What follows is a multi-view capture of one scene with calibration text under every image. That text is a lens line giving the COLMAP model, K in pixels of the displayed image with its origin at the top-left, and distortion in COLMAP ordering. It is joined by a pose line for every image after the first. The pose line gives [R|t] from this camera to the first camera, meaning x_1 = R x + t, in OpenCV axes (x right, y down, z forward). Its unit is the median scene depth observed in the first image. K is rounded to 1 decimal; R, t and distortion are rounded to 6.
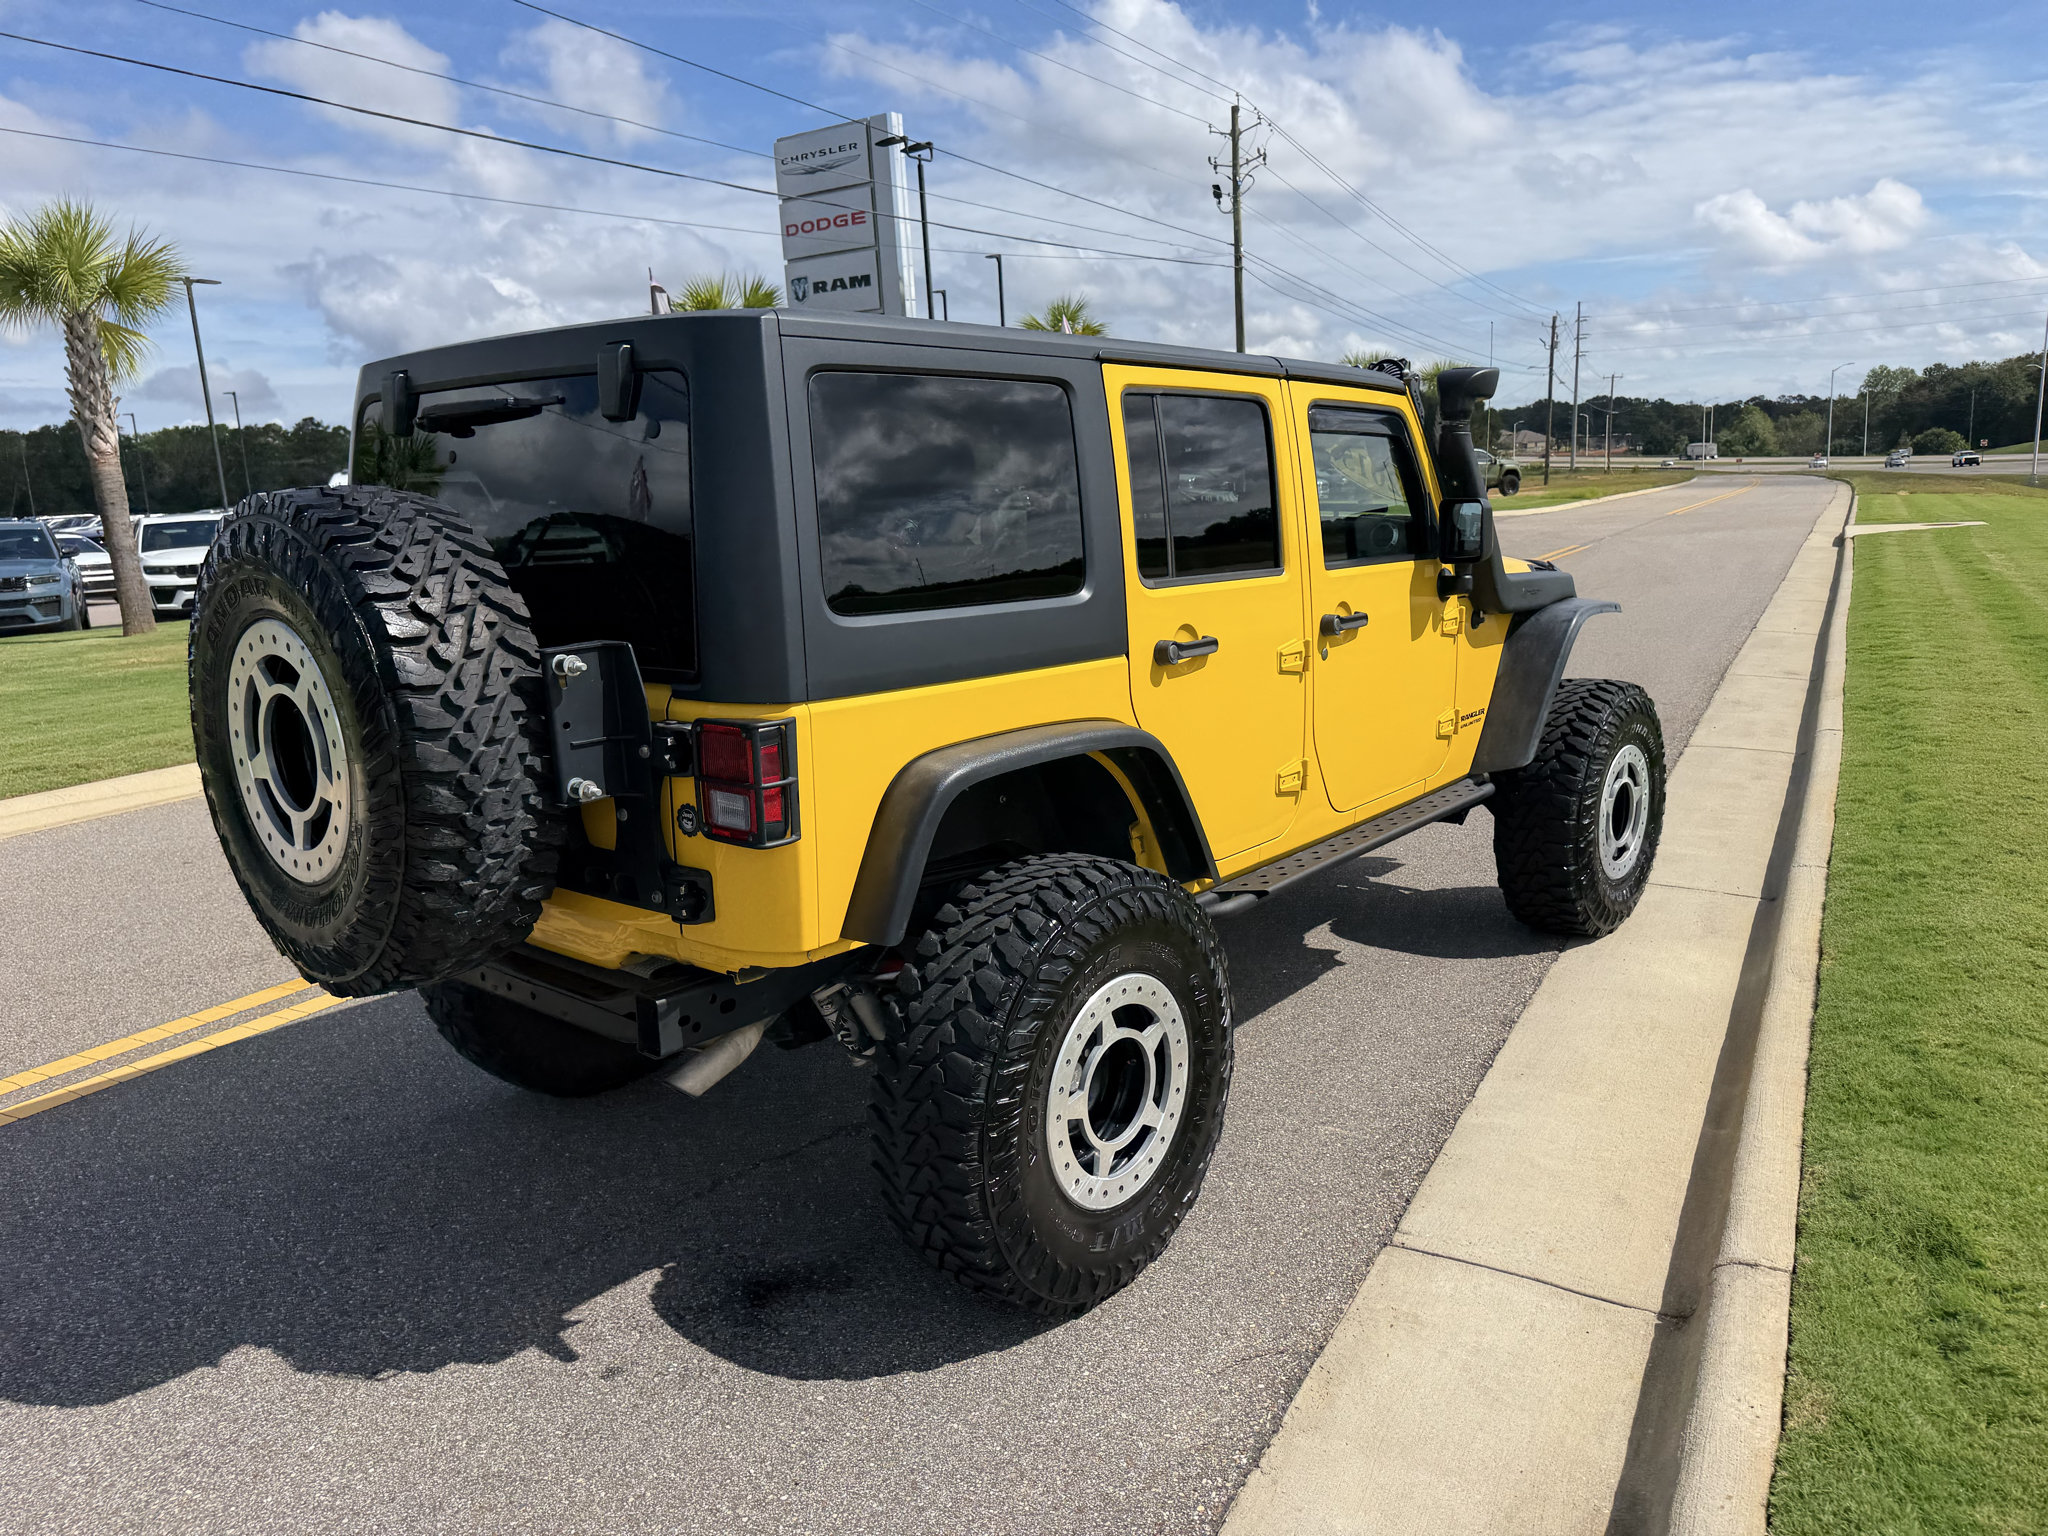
lens RADIAL K [[1454.7, 0, 1034.4], [0, 1454.7, 769.9], [0, 0, 1]] dist [0.026010, -0.034415]
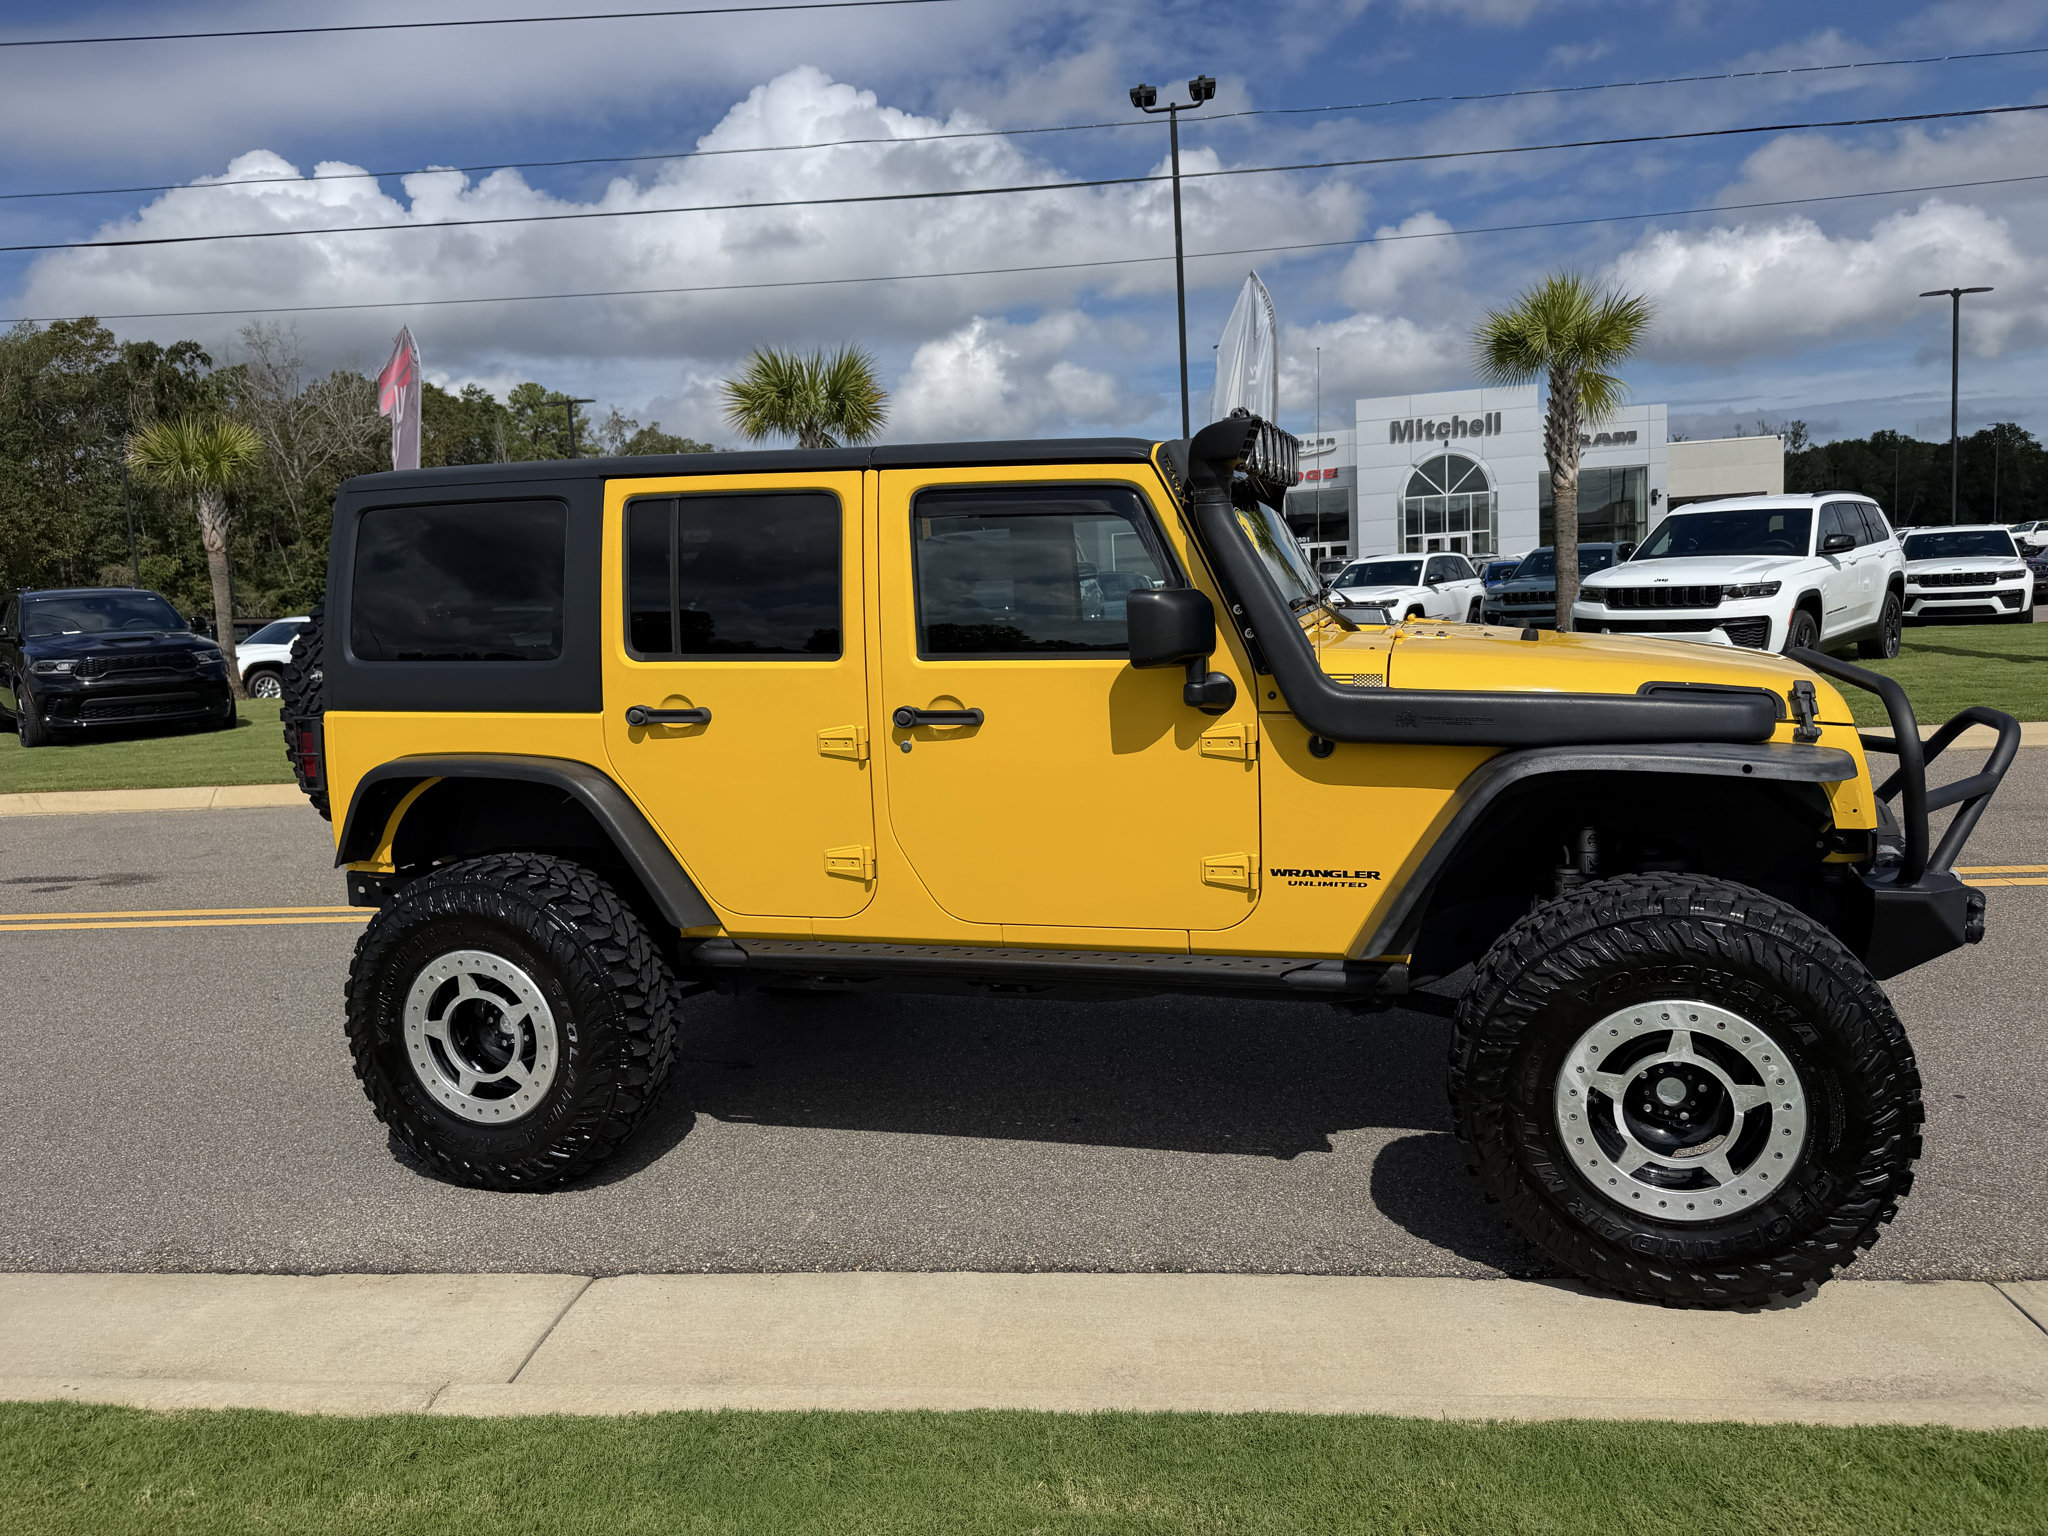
lens RADIAL K [[1454.7, 0, 1031.3], [0, 1454.7, 756.3], [0, 0, 1]] dist [0.026010, -0.034415]
pose [[0.395515, 0.136470, -0.908264, 0.931216], [-0.149519, 0.985275, 0.082931, -0.139801], [0.906207, 0.103002, 0.410096, 0.576641]]
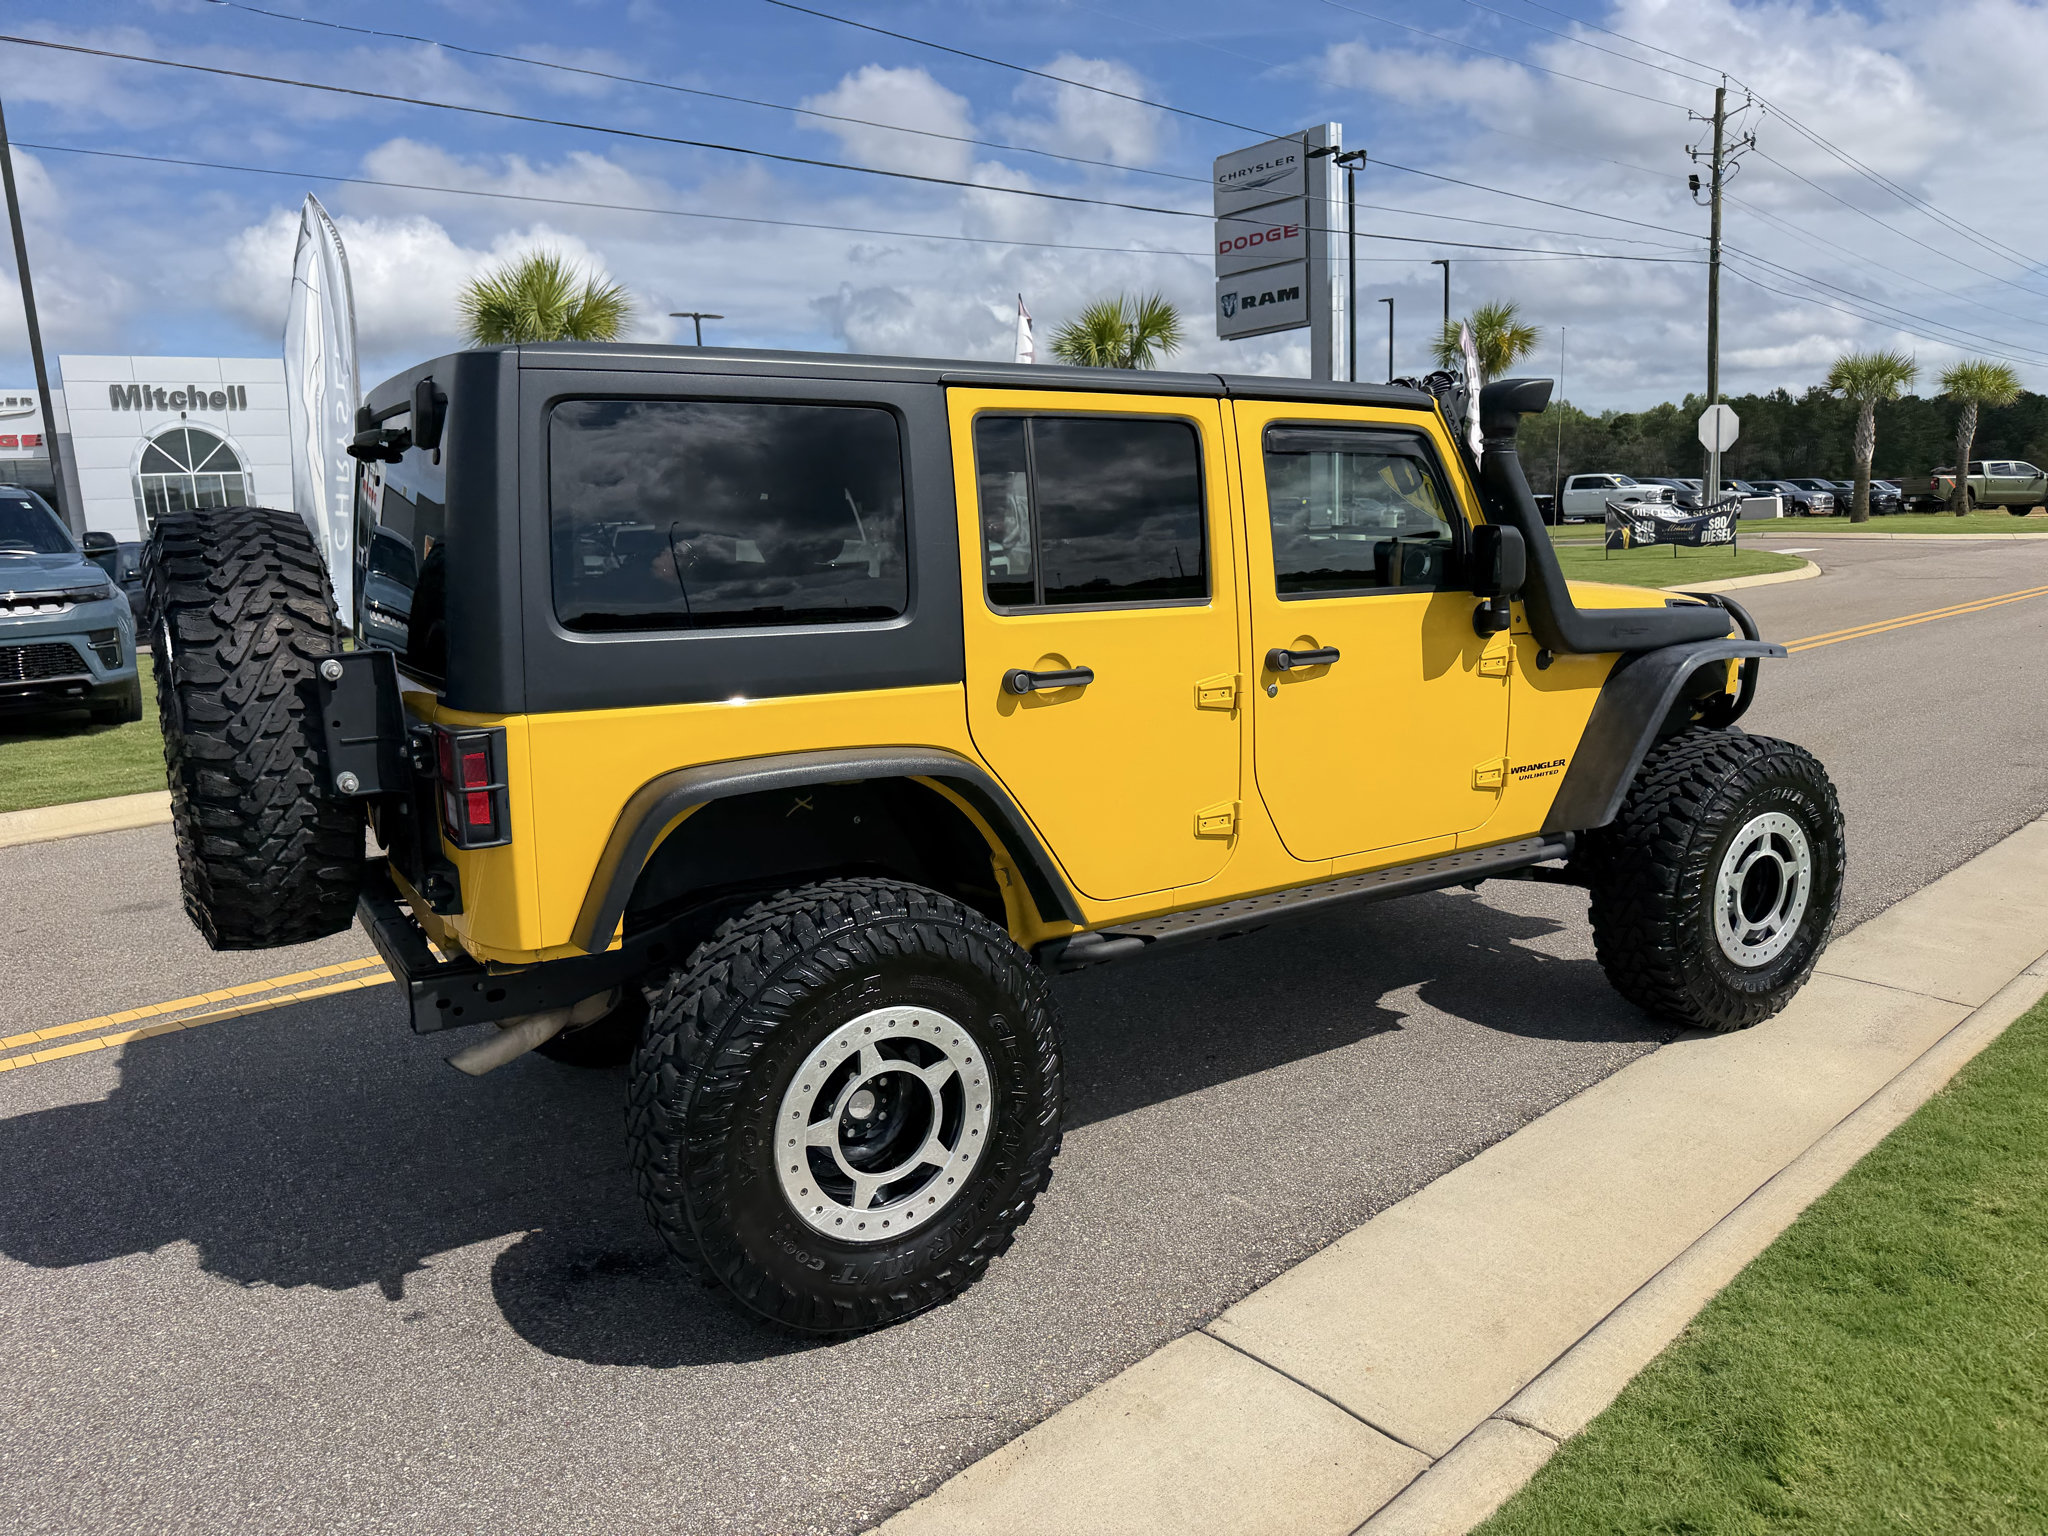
lens RADIAL K [[1454.7, 0, 1033.3], [0, 1454.7, 769.8], [0, 0, 1]] dist [0.026010, -0.034415]
pose [[0.951057, 0.061719, -0.302789, 0.285848], [-0.064412, 0.997923, 0.001092, -0.017111], [0.302228, 0.018464, 0.953057, 0.055825]]
